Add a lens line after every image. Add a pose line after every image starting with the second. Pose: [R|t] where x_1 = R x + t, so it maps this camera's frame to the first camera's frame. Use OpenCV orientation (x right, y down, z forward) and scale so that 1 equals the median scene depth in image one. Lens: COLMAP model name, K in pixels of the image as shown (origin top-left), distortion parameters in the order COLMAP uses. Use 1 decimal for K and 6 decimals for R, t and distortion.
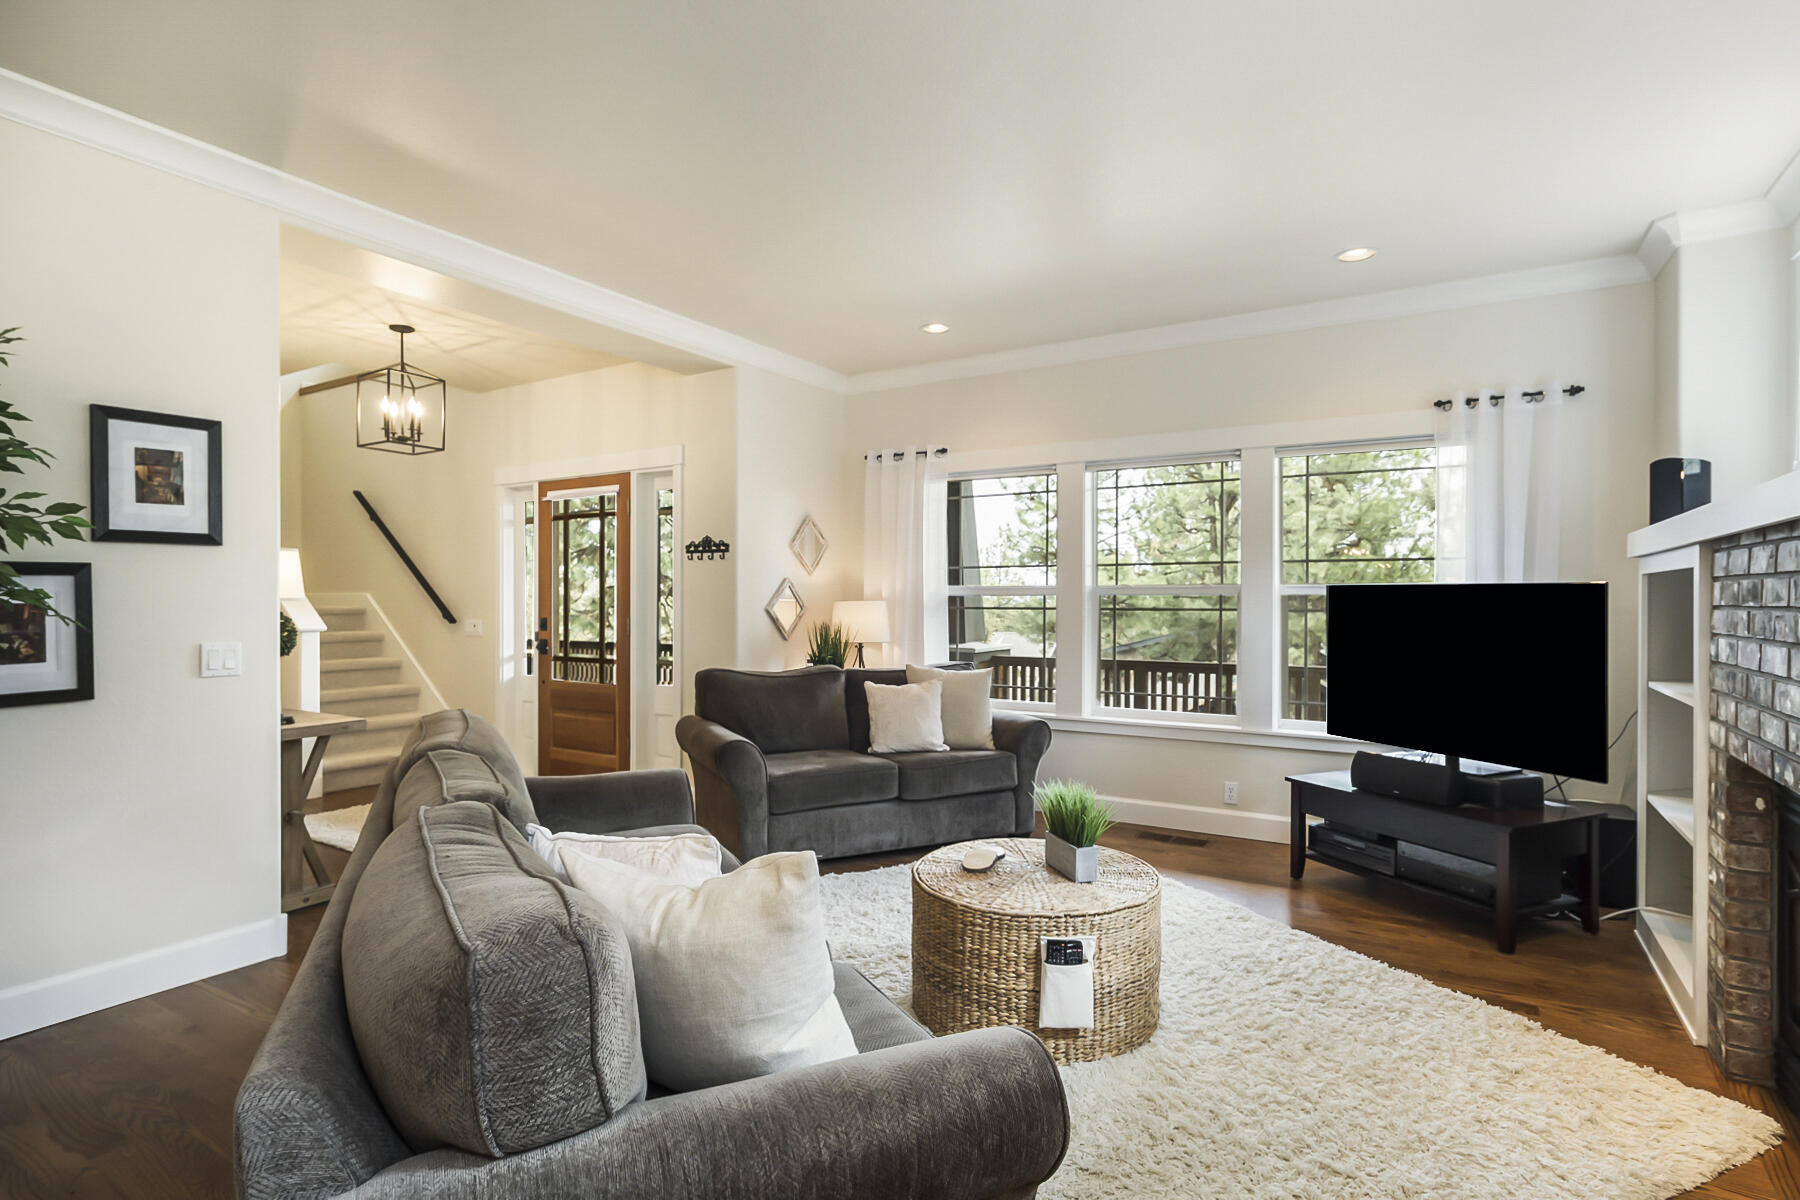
lens RADIAL K [[903.6, 0, 896.0], [0, 903.6, 600.1], [0, 0, 1]] dist [-0.022228, 0.009076]
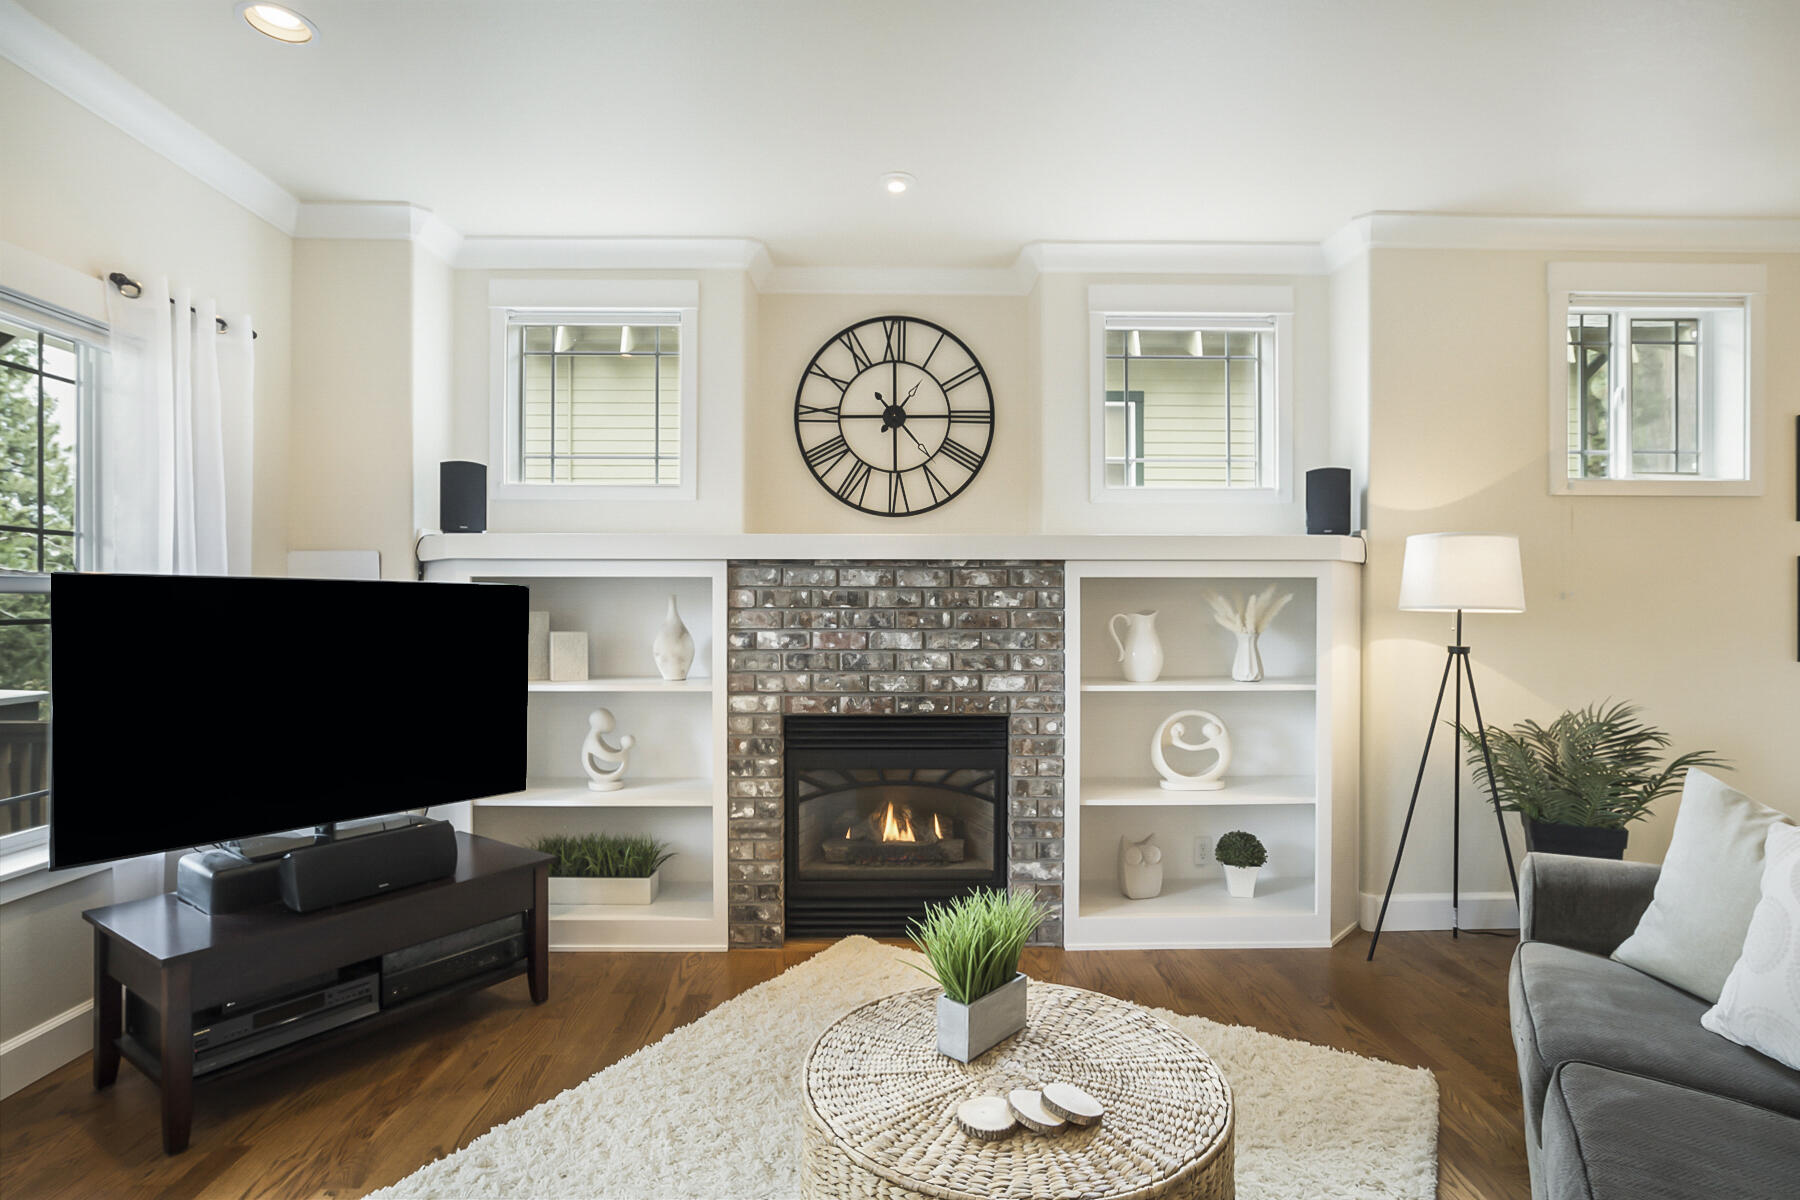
lens RADIAL K [[903.6, 0, 899.2], [0, 903.6, 605.0], [0, 0, 1]] dist [-0.022228, 0.009076]
pose [[-0.540768, -0.001857, 0.841170, -0.155494], [-0.005546, 0.999984, -0.001358, 0.000192], [-0.841154, -0.005400, -0.540769, 0.712233]]
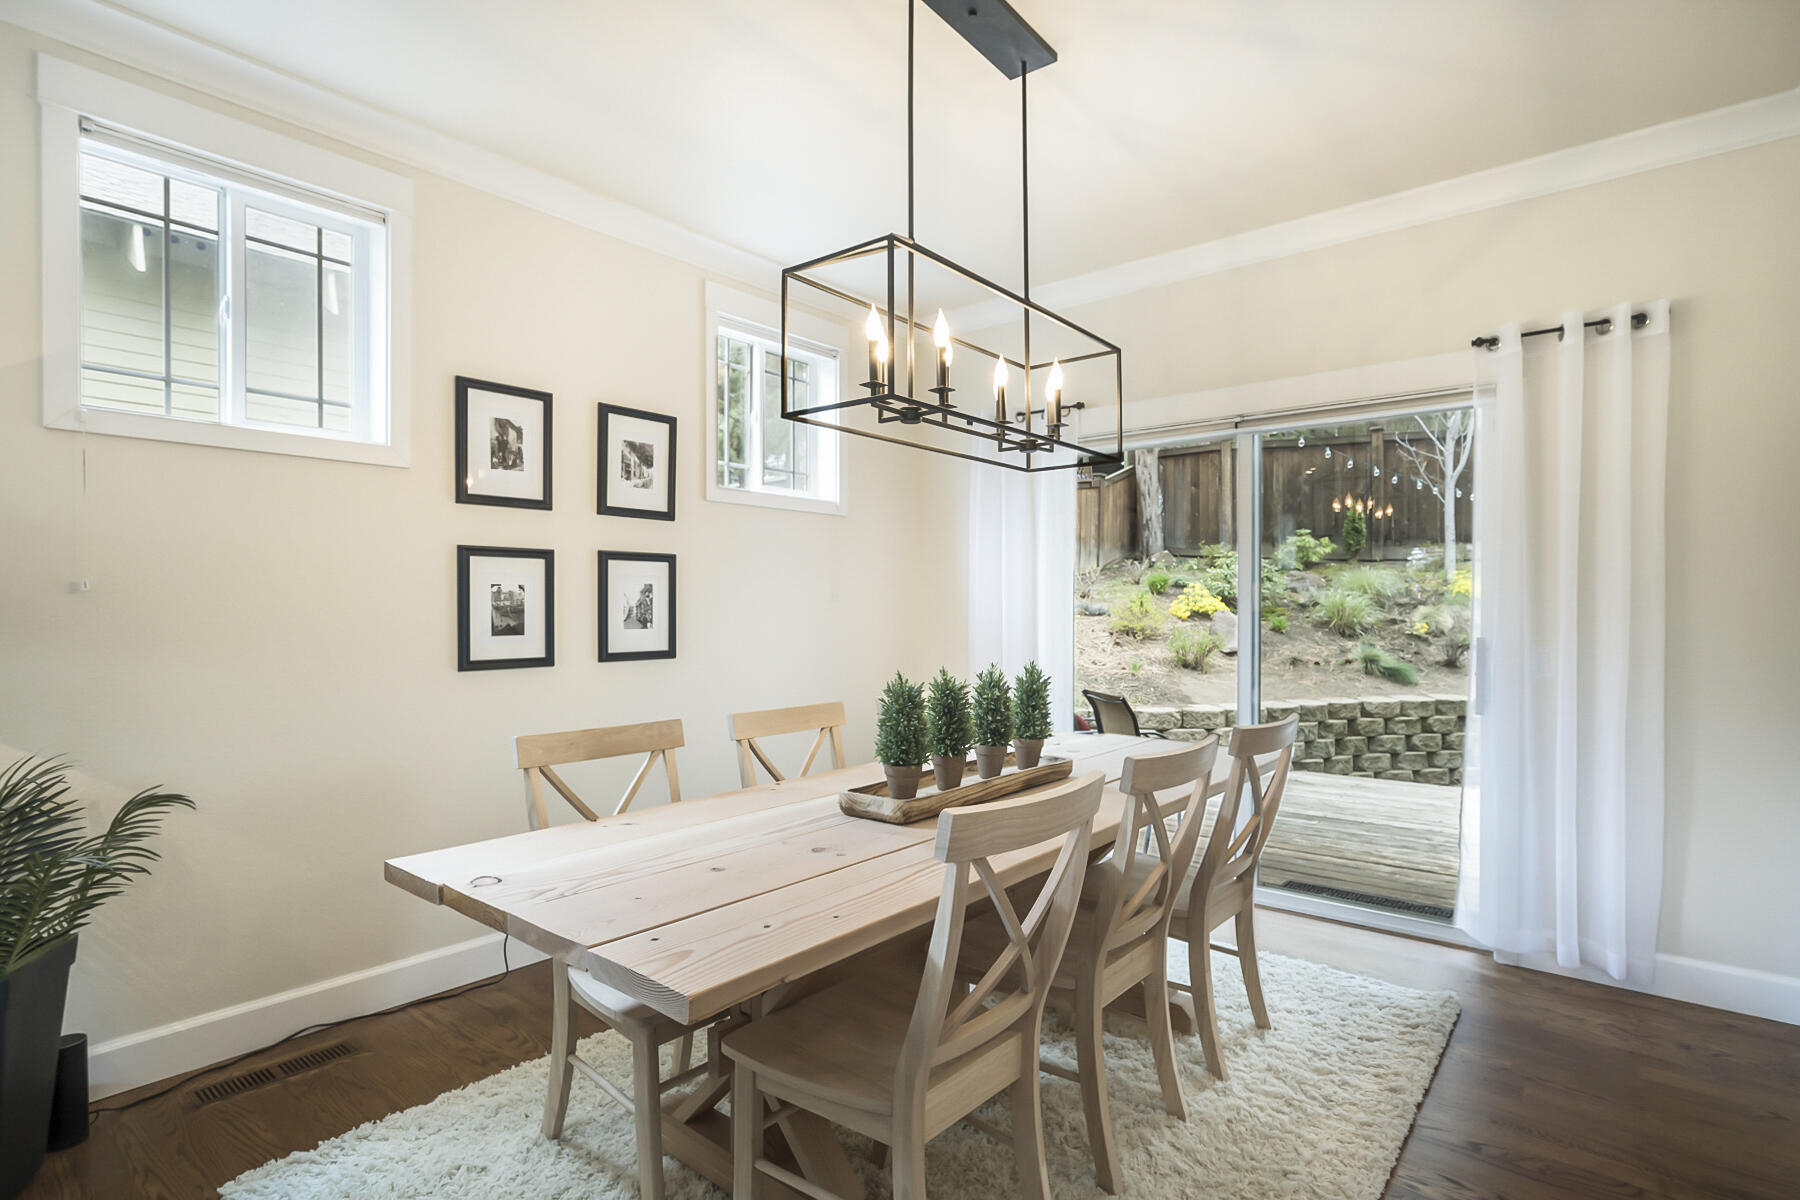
lens RADIAL K [[903.6, 0, 892.2], [0, 903.6, 608.7], [0, 0, 1]] dist [-0.022228, 0.009076]
pose [[-0.988769, -0.000074, 0.149454, -0.309029], [-0.000801, 0.999988, -0.004803, 0.001221], [-0.149452, -0.004869, -0.988757, 0.302458]]
